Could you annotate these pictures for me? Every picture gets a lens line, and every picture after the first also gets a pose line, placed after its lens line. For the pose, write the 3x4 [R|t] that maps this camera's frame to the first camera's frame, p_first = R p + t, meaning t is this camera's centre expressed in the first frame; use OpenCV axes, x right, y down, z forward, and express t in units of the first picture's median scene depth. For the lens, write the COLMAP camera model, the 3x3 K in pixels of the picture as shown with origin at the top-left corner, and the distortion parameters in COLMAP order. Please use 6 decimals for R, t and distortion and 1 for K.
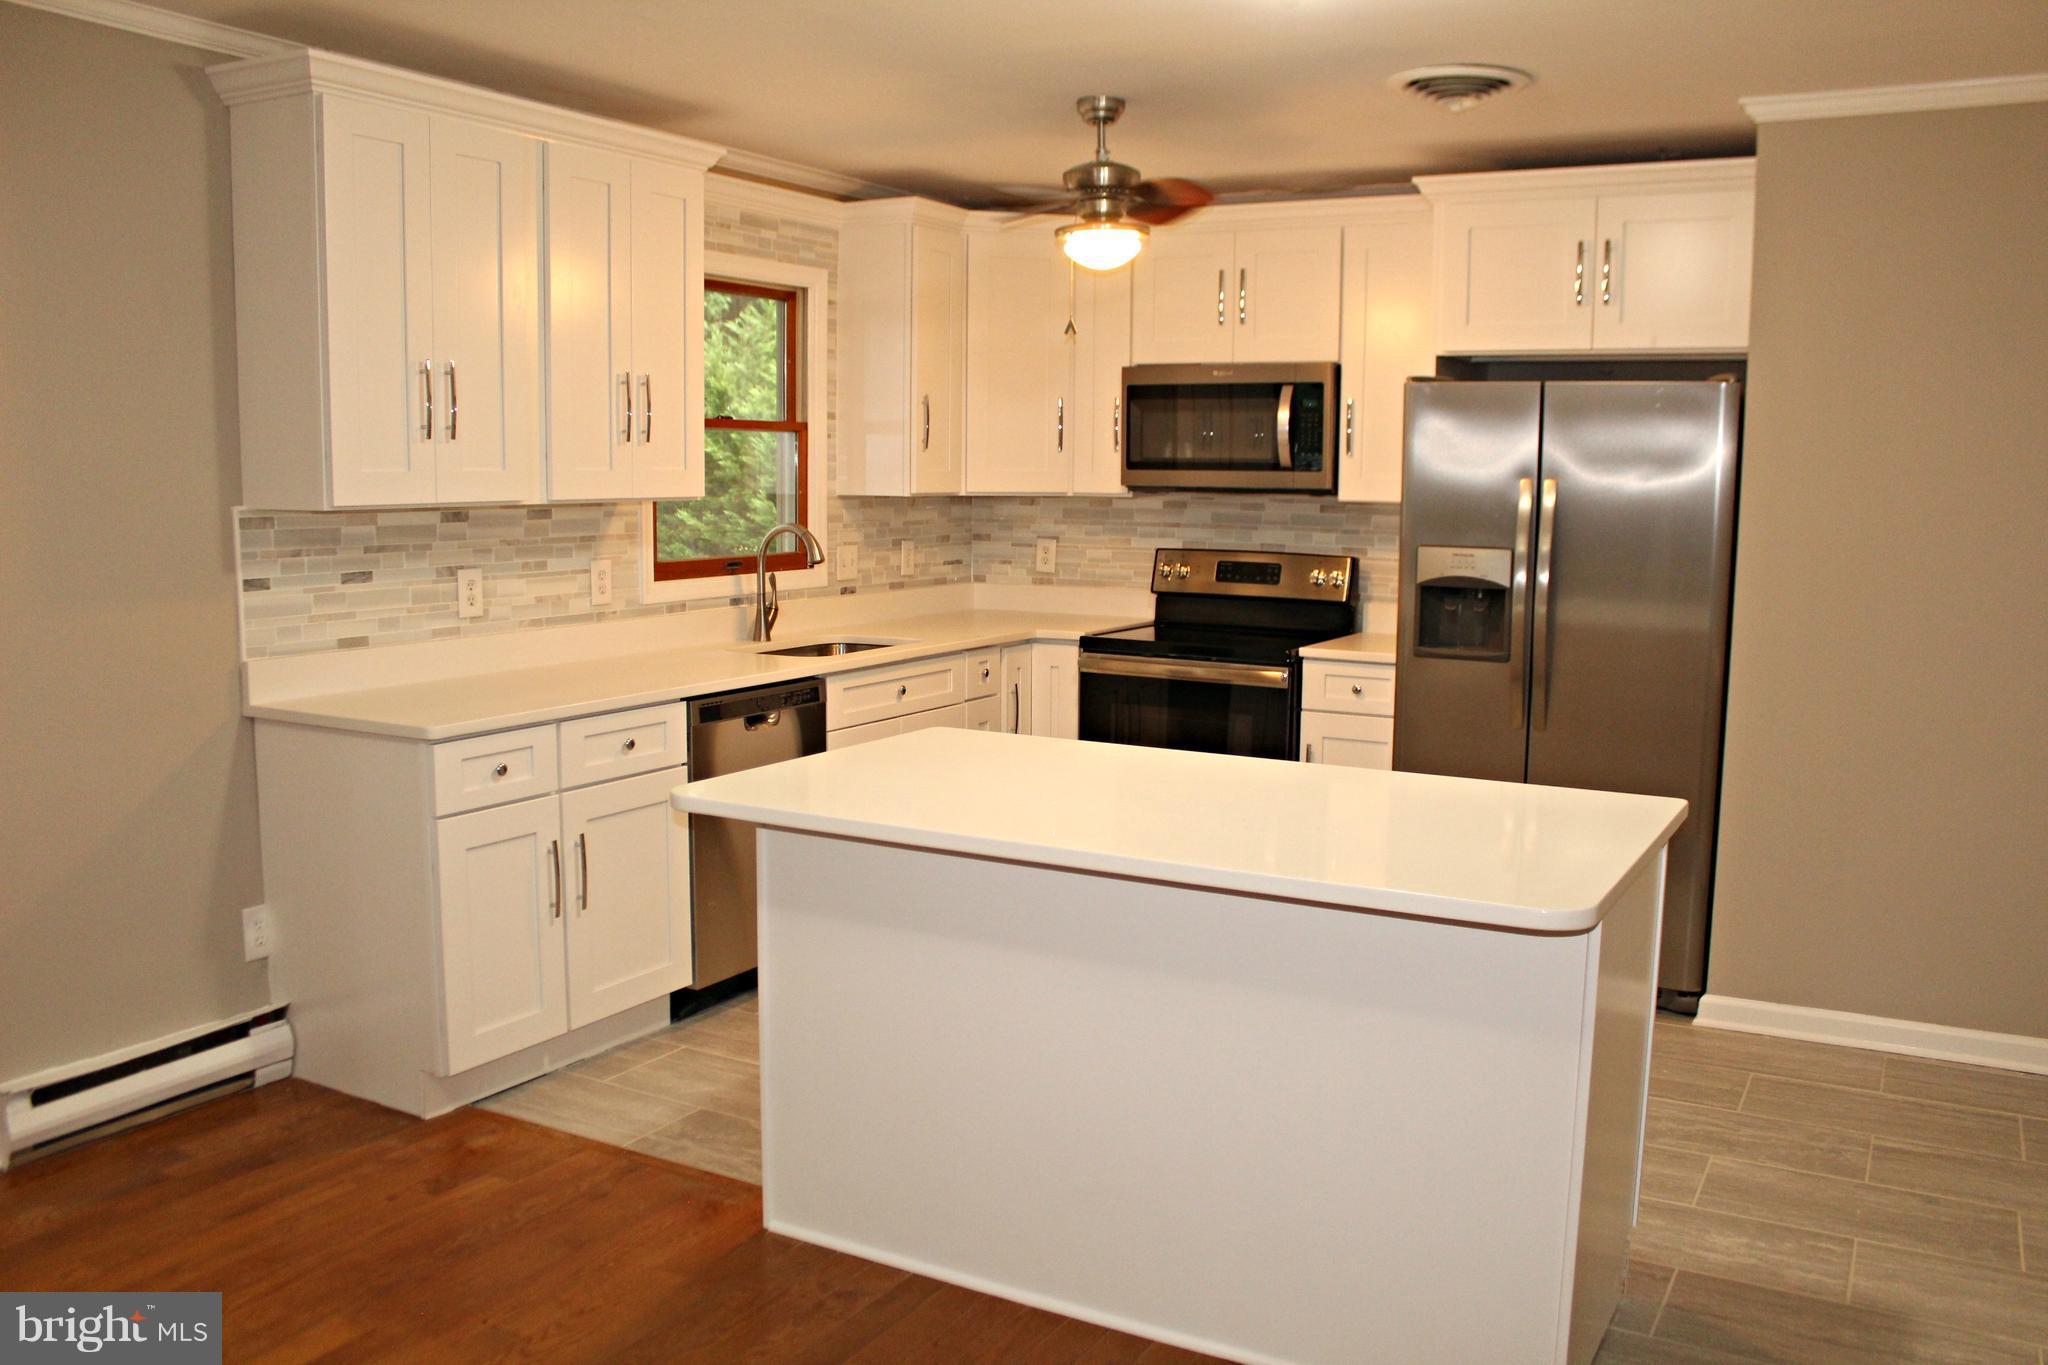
lens RADIAL K [[1714.4, 0, 1003.2], [0, 1714.4, 690.4], [0, 0, 1]] dist [-0.161226, 0.138691]
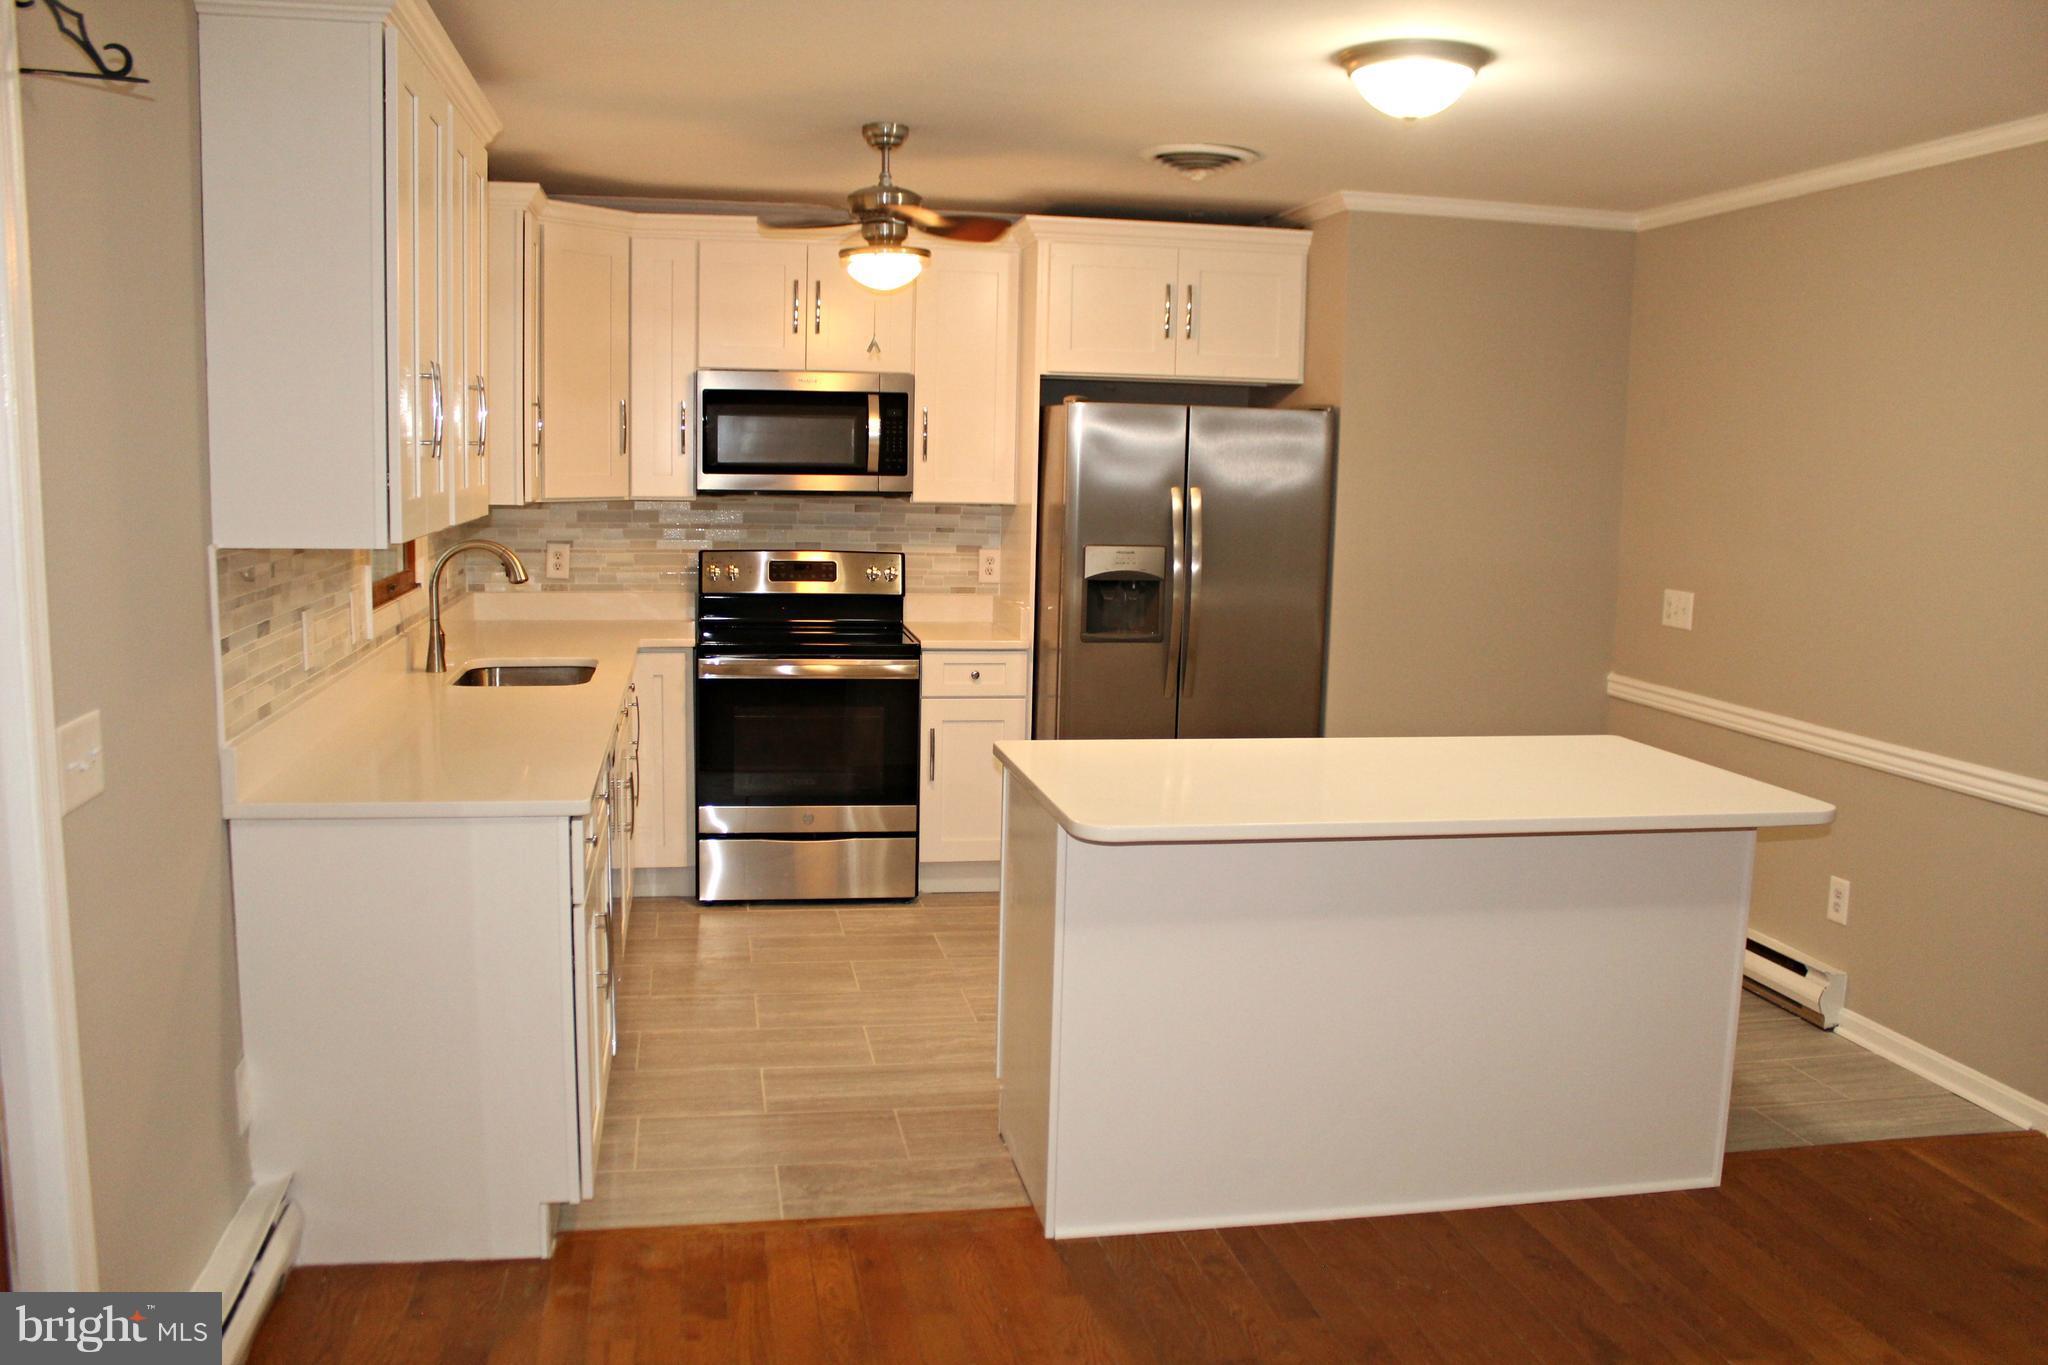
lens RADIAL K [[1714.4, 0, 1003.2], [0, 1714.4, 690.4], [0, 0, 1]] dist [-0.161226, 0.138691]
pose [[0.764993, -0.082749, 0.638700, -0.508053], [0.069789, 0.996523, 0.045520, -0.041180], [-0.640246, 0.009752, 0.768108, 0.140447]]
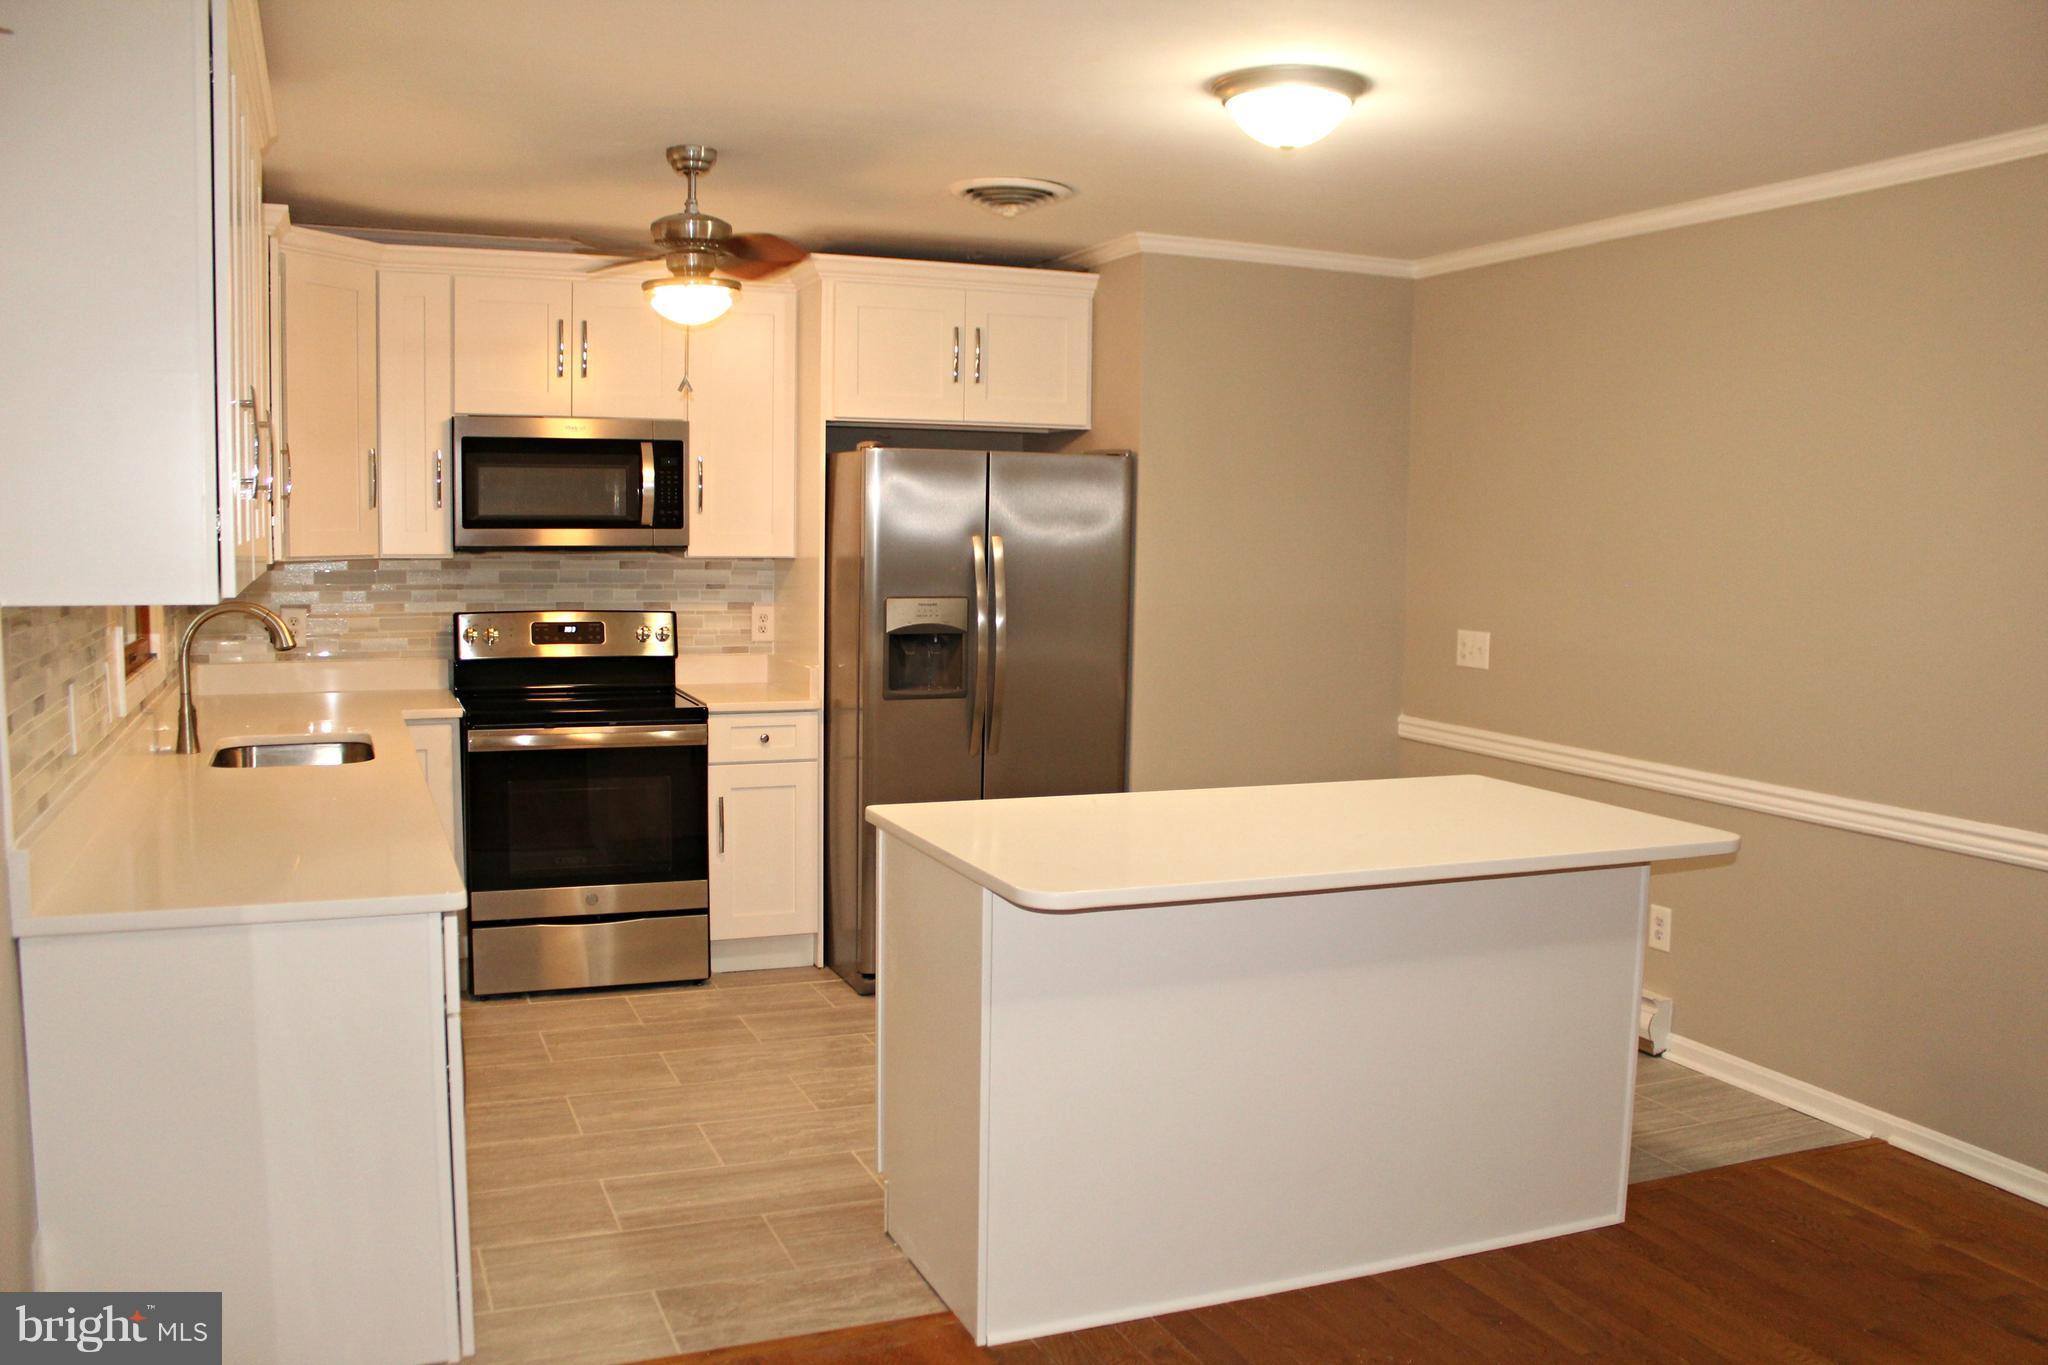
lens RADIAL K [[1711.2, 0, 1003.8], [0, 1711.2, 697.4], [0, 0, 1]] dist [-0.164038, 0.142853]
pose [[0.616680, -0.082200, 0.782911, -0.535460], [0.094239, 0.995090, 0.030248, -0.044602], [-0.781553, 0.055128, 0.621398, 0.246729]]
